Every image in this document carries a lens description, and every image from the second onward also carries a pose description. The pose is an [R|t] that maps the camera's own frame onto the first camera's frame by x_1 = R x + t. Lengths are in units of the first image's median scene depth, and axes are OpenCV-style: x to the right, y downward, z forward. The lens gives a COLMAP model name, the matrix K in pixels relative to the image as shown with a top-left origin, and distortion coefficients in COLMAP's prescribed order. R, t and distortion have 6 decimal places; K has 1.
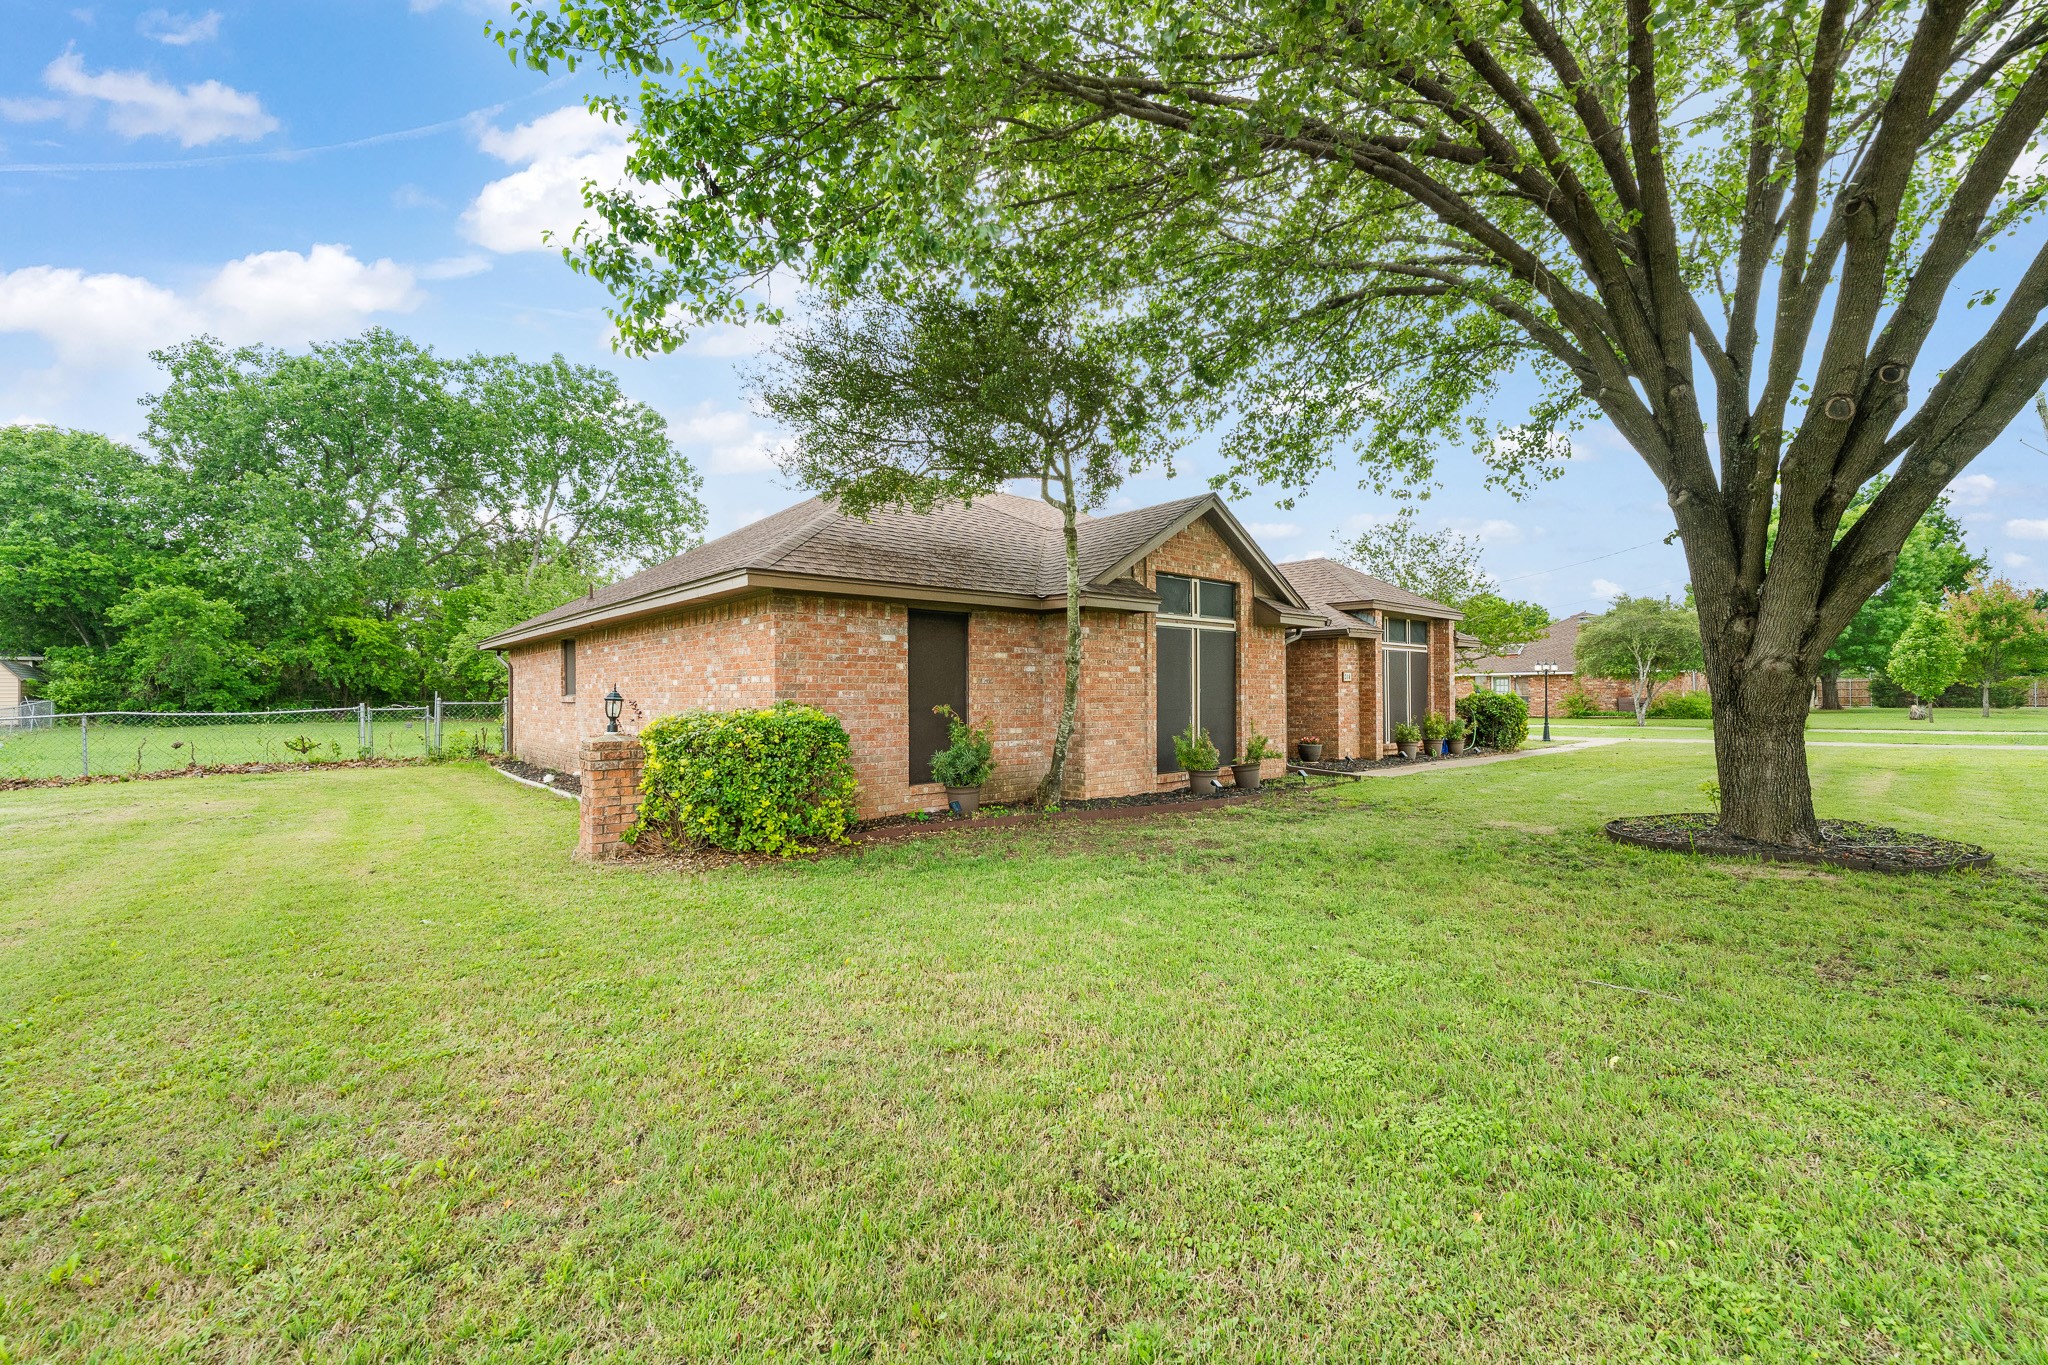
lens RADIAL K [[836.1, 0, 1024.7], [0, 836.1, 719.0], [0, 0, 1]] dist [-0.002275, -0.000448]
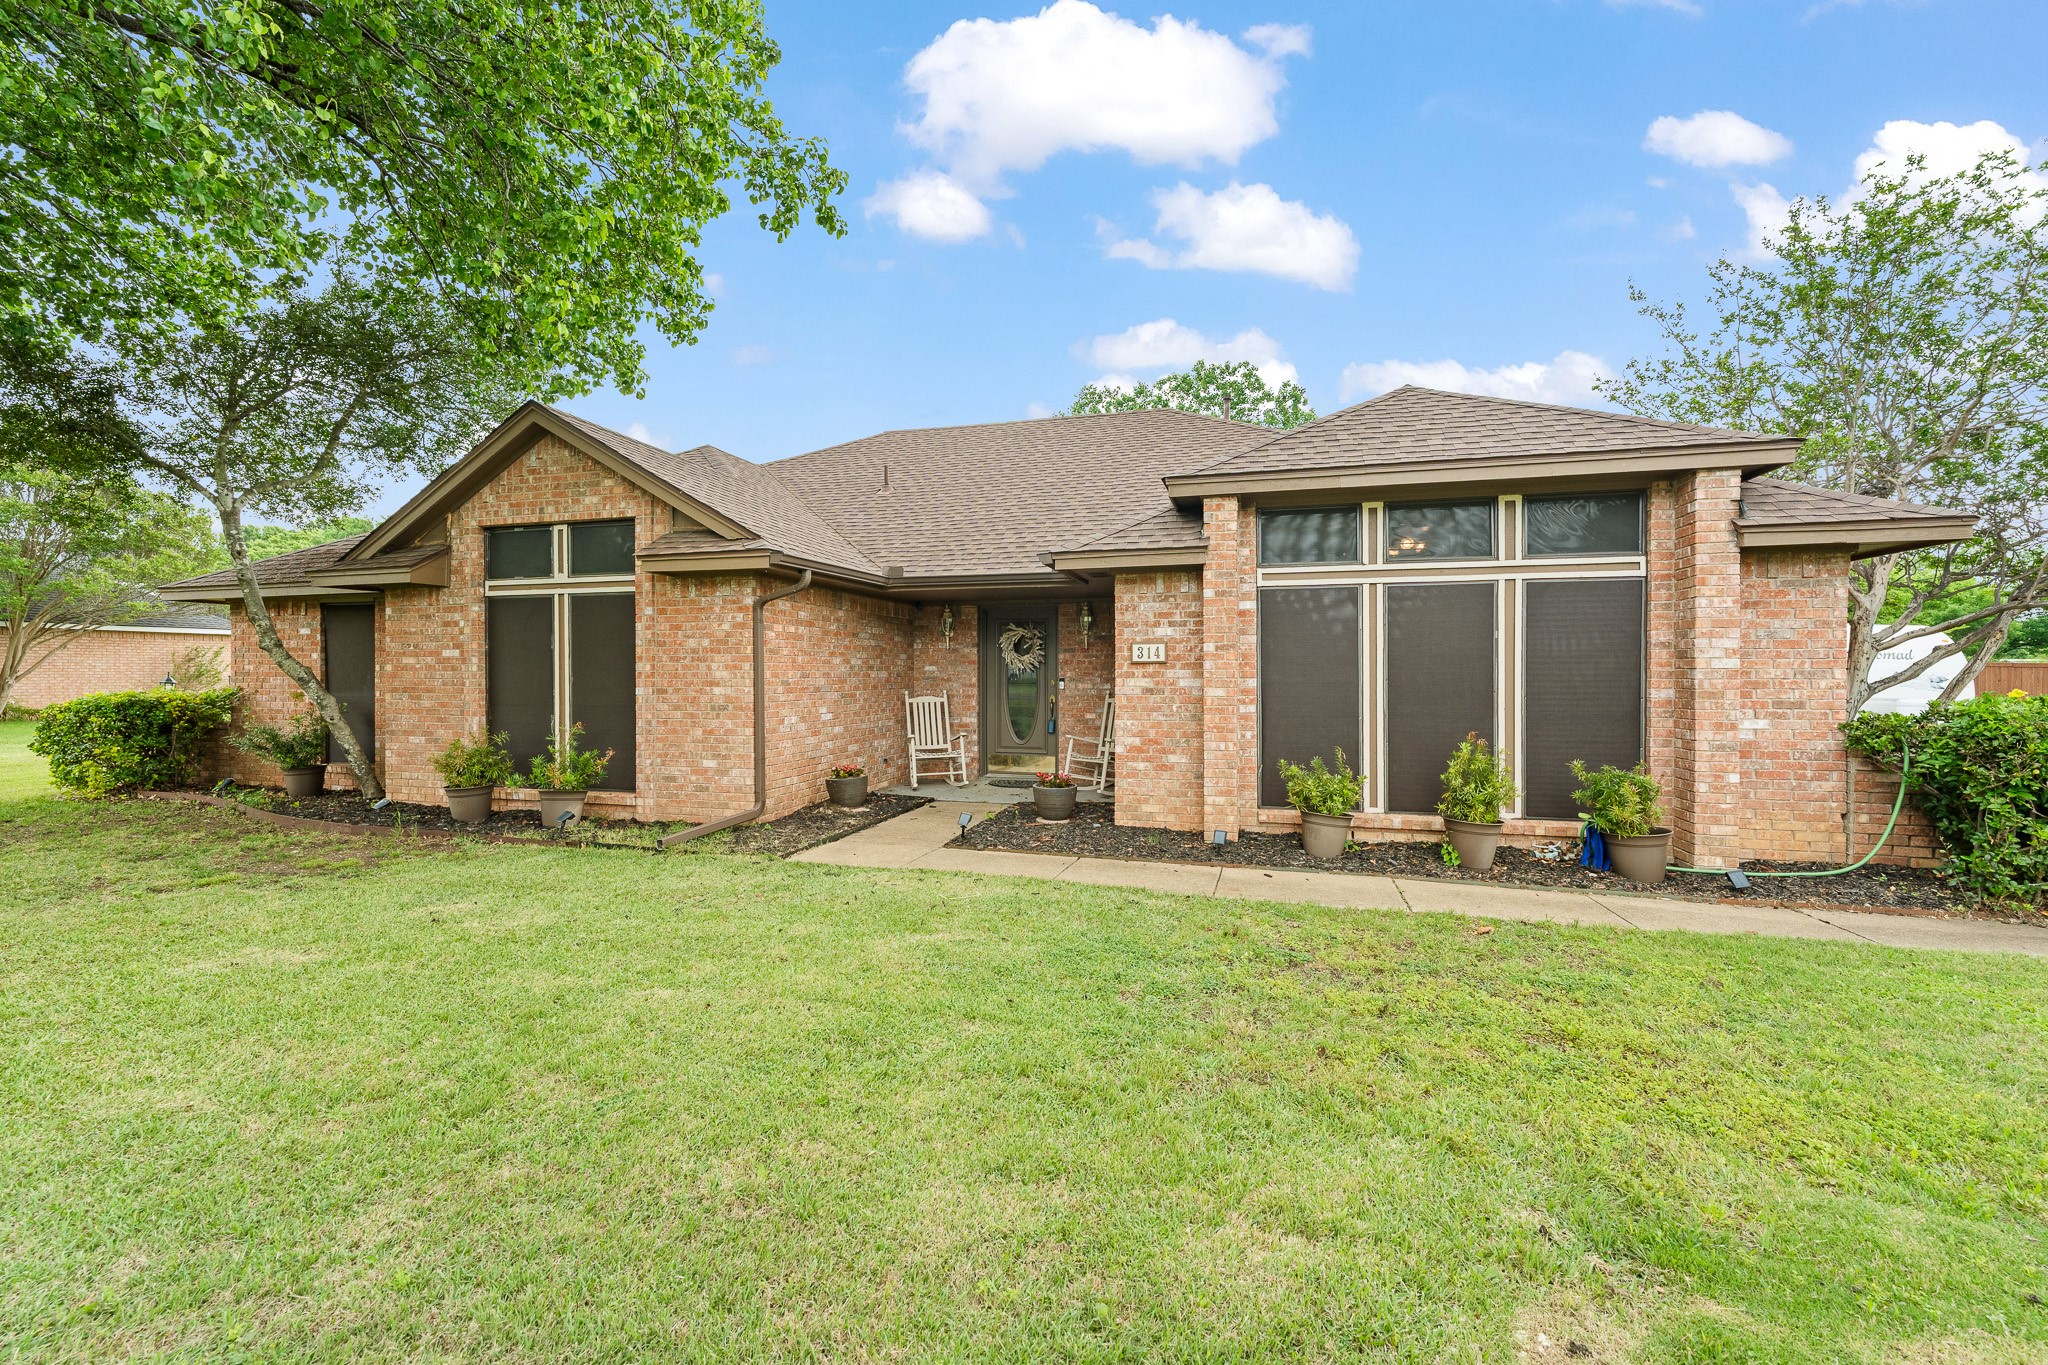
lens RADIAL K [[836.1, 0, 1024.7], [0, 836.1, 719.0], [0, 0, 1]] dist [-0.002275, -0.000448]
pose [[0.546708, 0.058217, -0.835297, 1.047349], [-0.022659, 0.998243, 0.054743, -0.049062], [0.837017, -0.011002, 0.547067, 0.947218]]
